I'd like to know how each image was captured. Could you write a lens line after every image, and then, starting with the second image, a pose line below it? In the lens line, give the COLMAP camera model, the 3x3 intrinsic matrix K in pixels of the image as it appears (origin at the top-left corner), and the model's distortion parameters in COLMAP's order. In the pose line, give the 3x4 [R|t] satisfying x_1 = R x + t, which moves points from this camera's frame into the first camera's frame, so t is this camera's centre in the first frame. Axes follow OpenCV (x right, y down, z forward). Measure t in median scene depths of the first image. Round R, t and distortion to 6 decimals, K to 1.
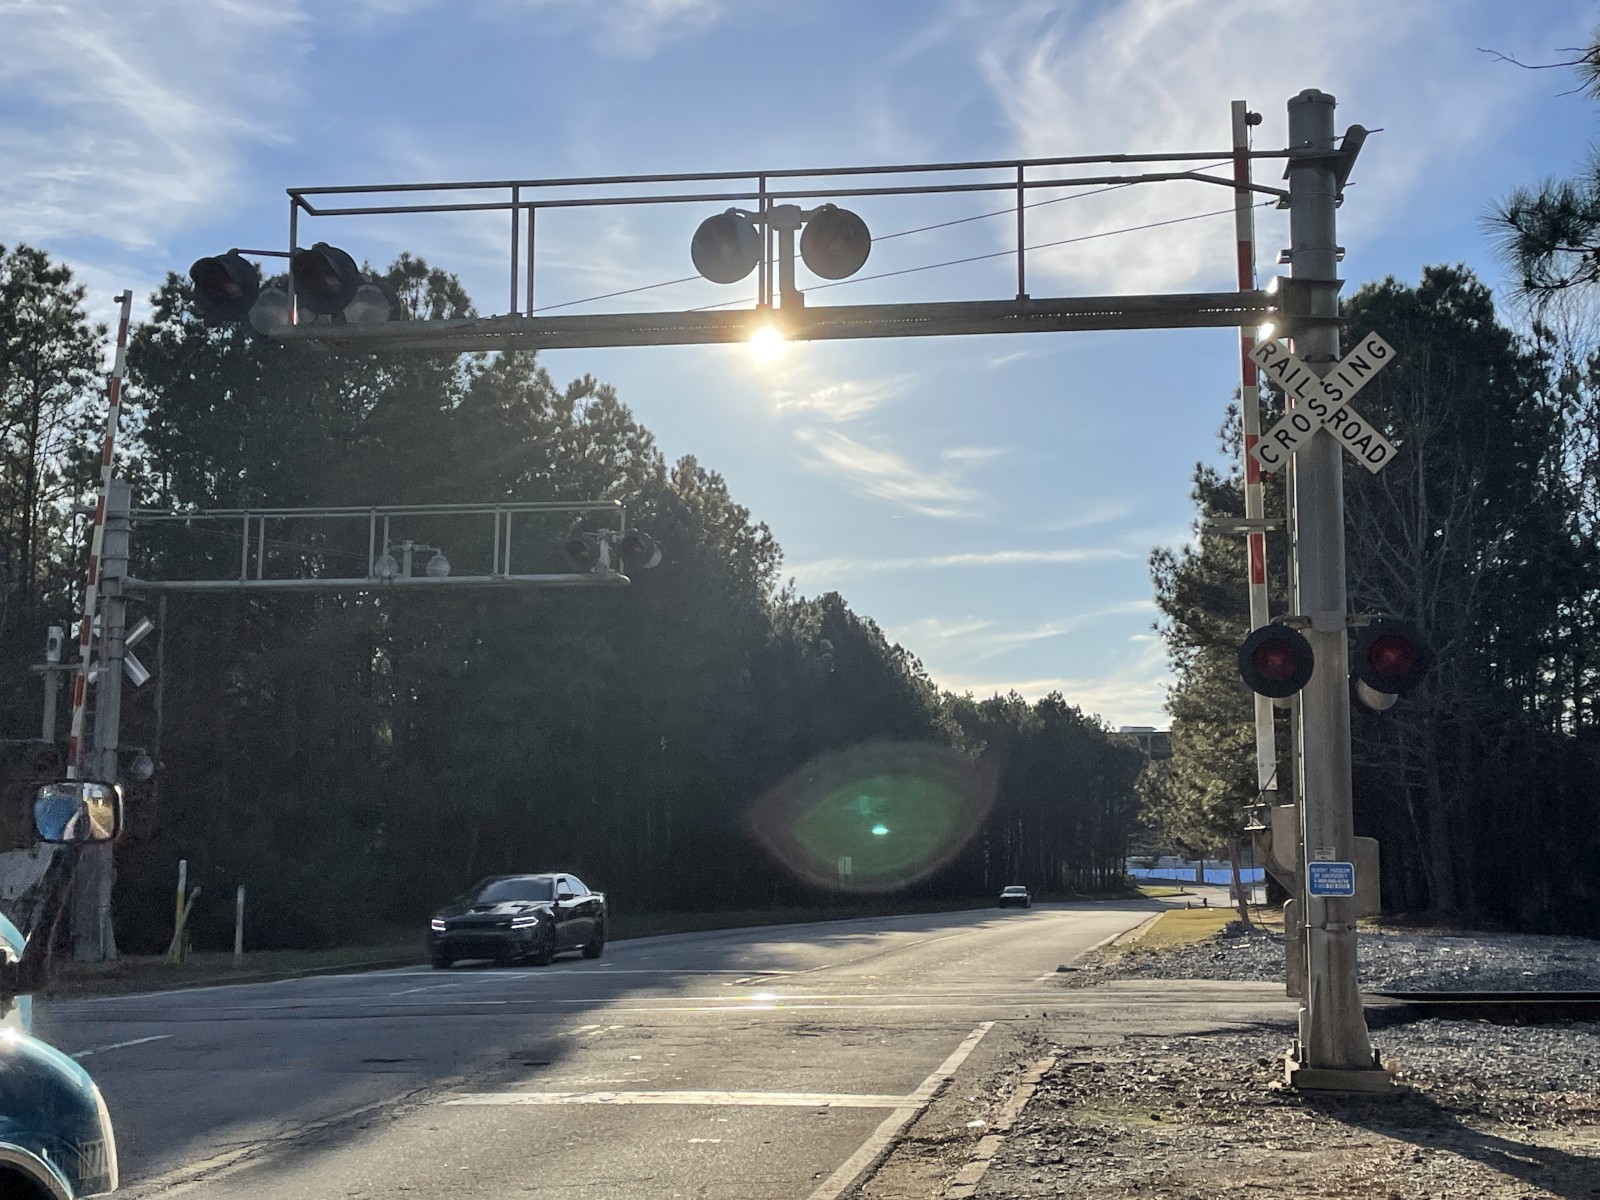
lens RADIAL K [[2232.9, 0, 800.0], [0, 2232.9, 600.0], [0, 0, 1]] dist [0.007388, 0.094234]
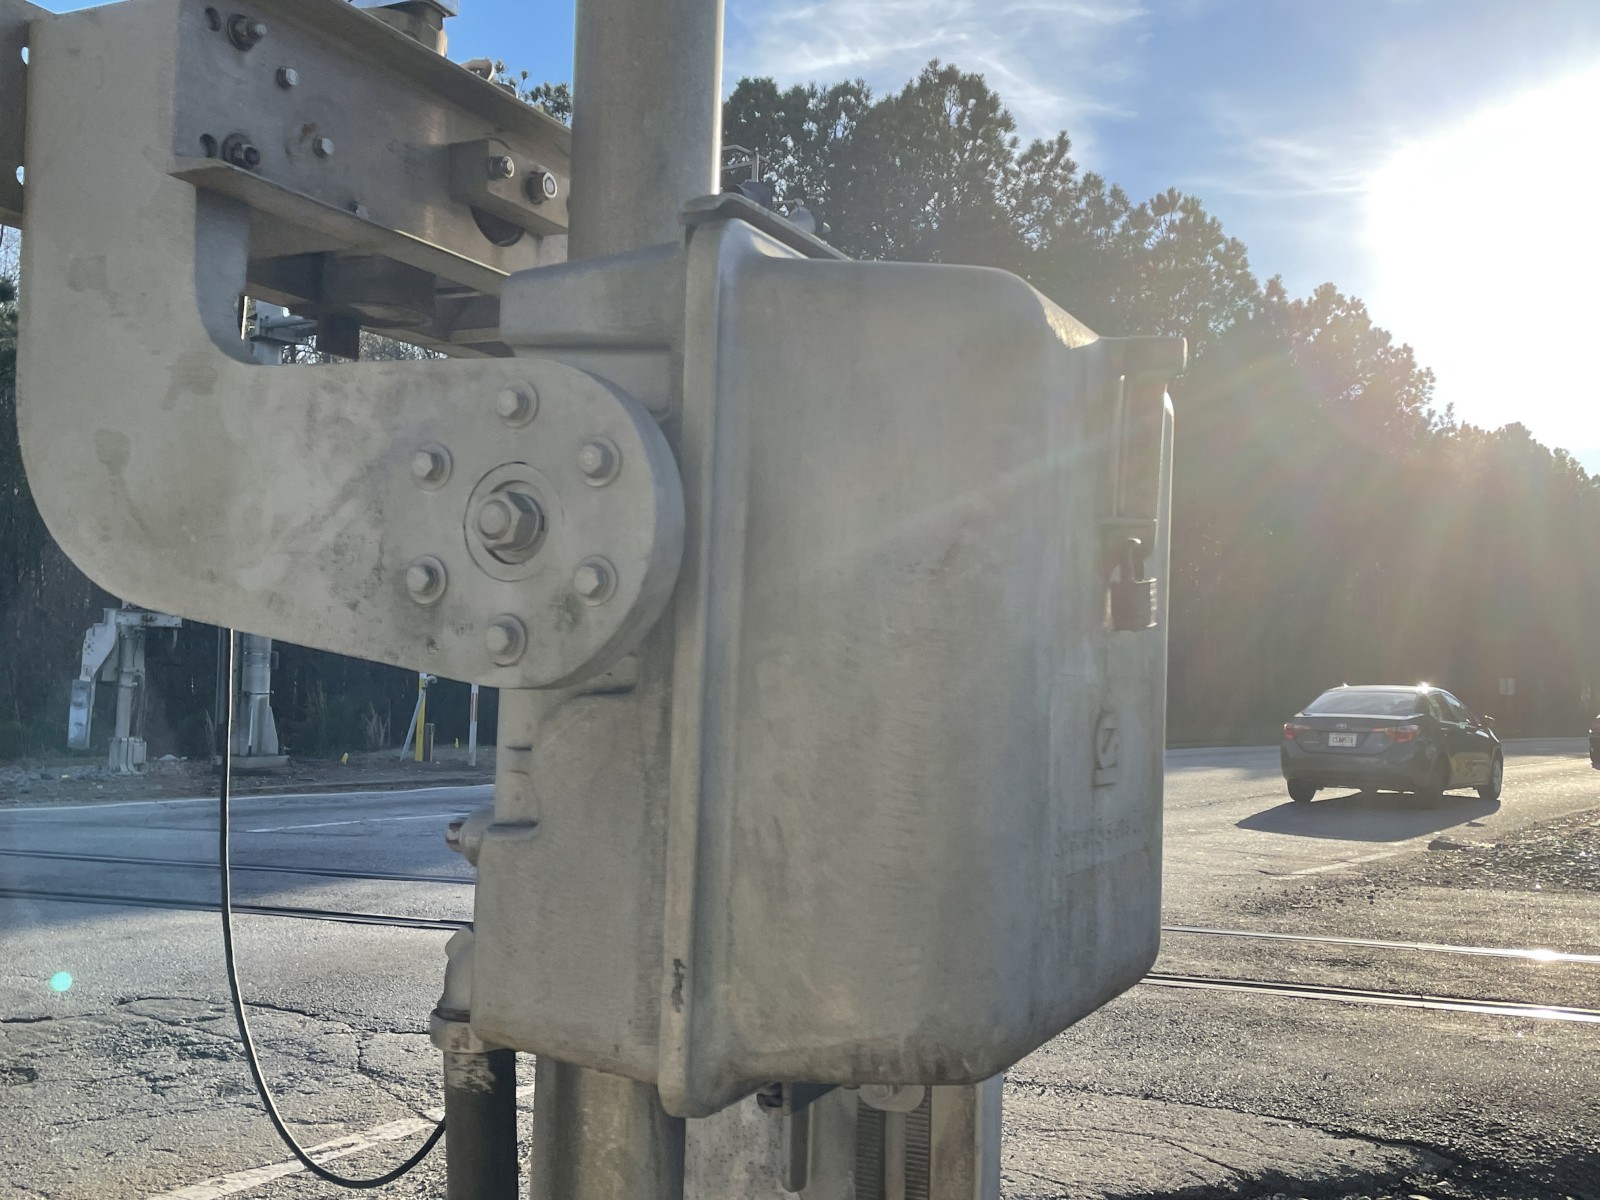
lens RADIAL K [[1730.5, 0, 800.0], [0, 1730.5, 600.0], [0, 0, 1]] dist [0.020649, 0.002562]
pose [[0.910047, -0.003940, -0.414487, 0.058628], [0.032091, 0.997623, 0.060975, 0.023462], [0.413262, -0.068792, 0.908010, 0.172309]]
